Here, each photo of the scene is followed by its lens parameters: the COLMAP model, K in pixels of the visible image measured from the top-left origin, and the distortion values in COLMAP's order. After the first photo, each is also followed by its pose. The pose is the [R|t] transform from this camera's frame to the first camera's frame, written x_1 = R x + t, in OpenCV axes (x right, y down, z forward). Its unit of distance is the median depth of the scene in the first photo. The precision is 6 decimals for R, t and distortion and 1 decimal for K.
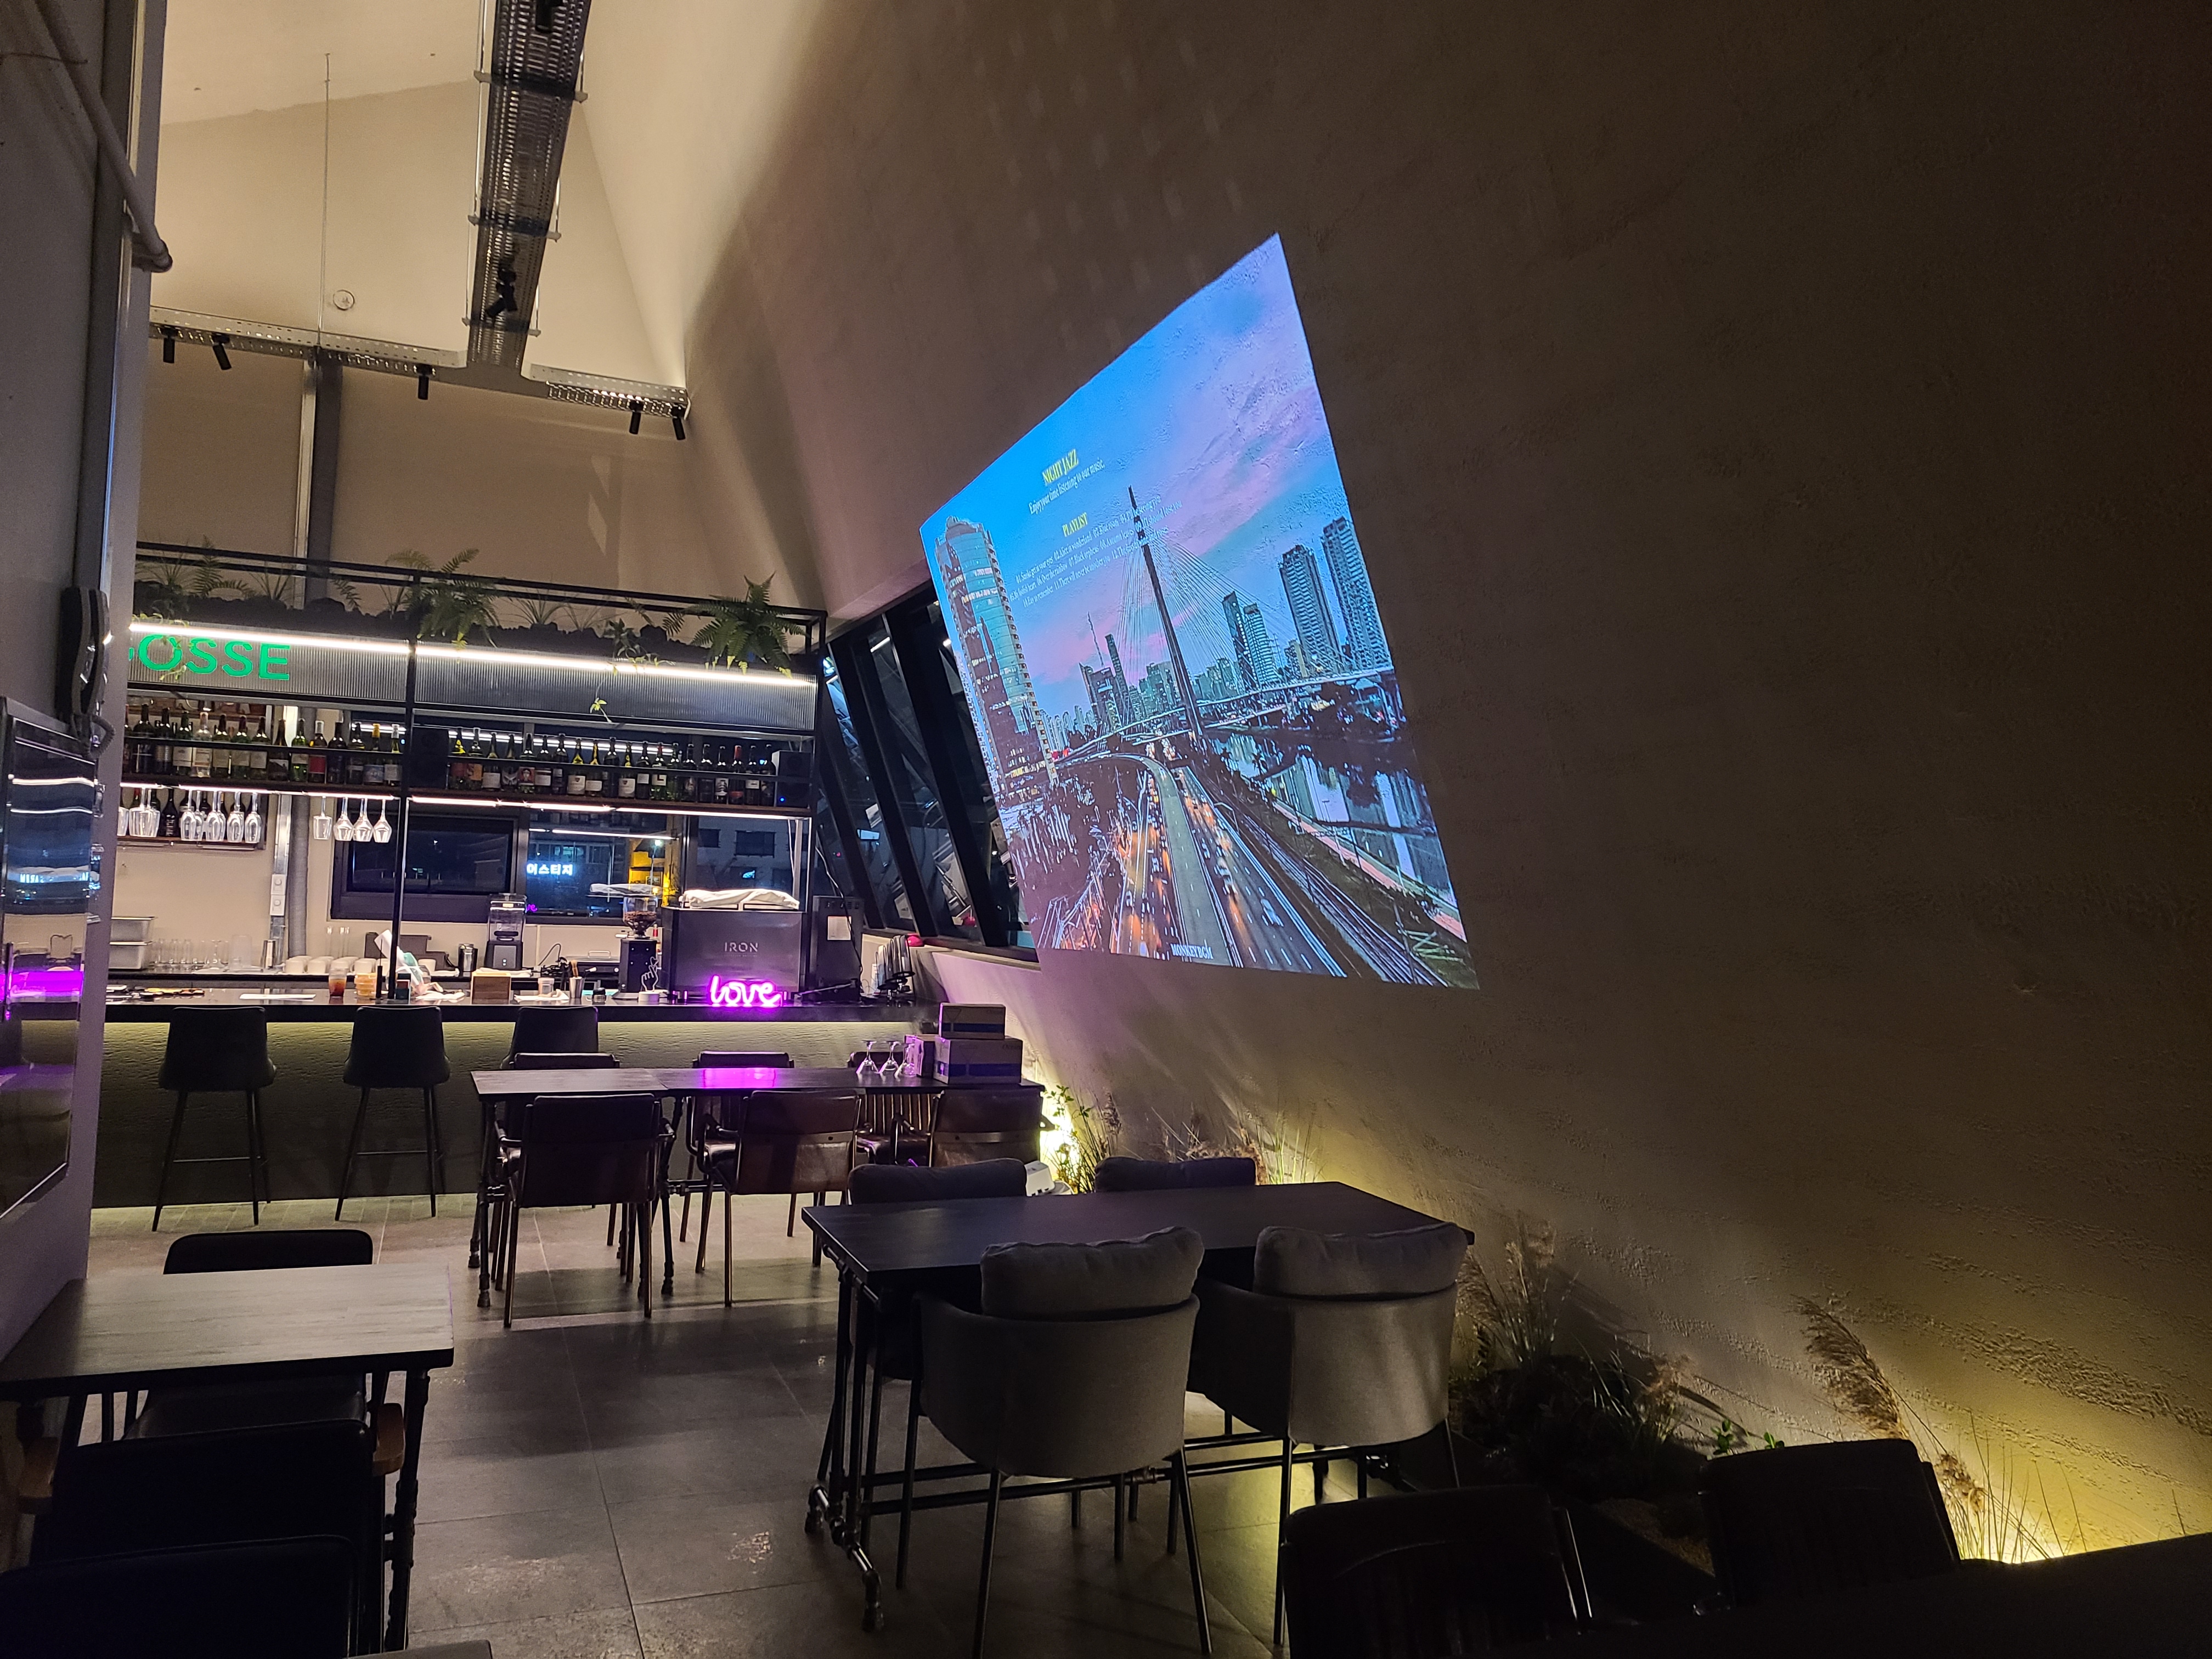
lens RADIAL K [[1631.4, 0, 1107.0], [0, 1631.4, 825.9], [0, 0, 1]] dist [0.009739, -0.000337]
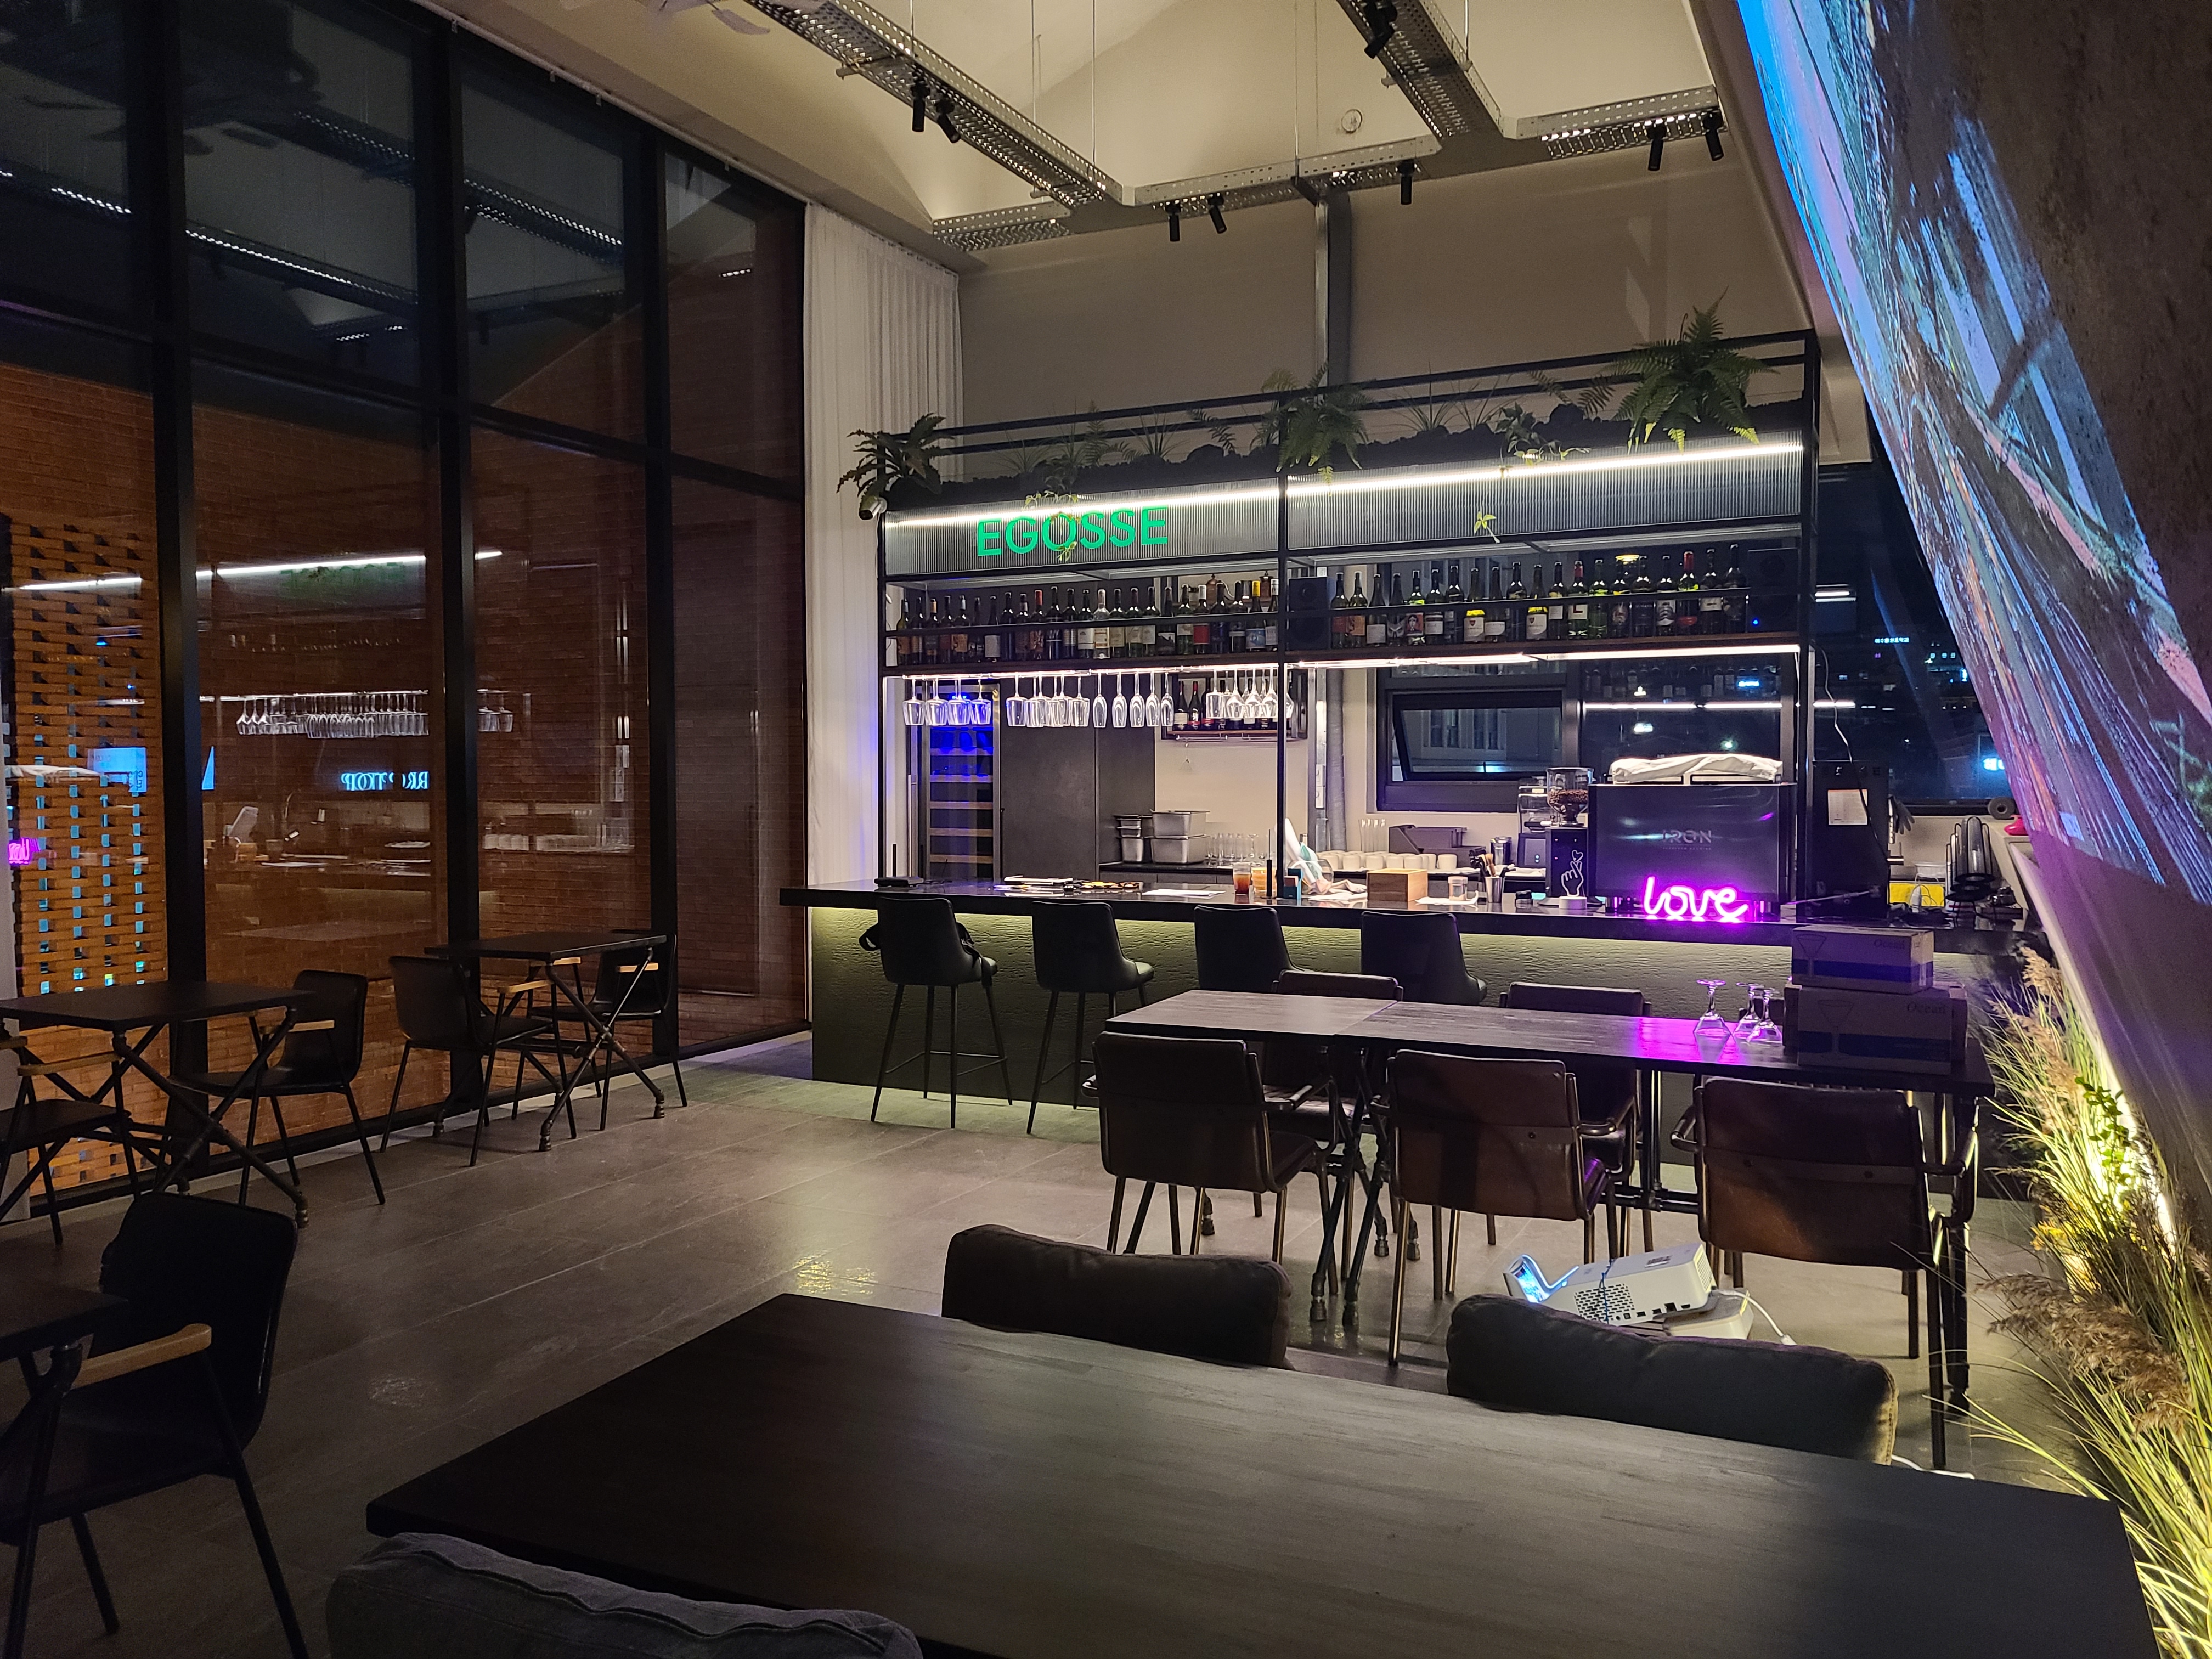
lens RADIAL K [[1631.4, 0, 1107.0], [0, 1631.4, 825.9], [0, 0, 1]] dist [0.009739, -0.000337]
pose [[0.647683, -0.011254, -0.761827, 0.151415], [0.054920, 0.997979, 0.031949, 0.033419], [0.759928, -0.062533, 0.646992, 0.354376]]
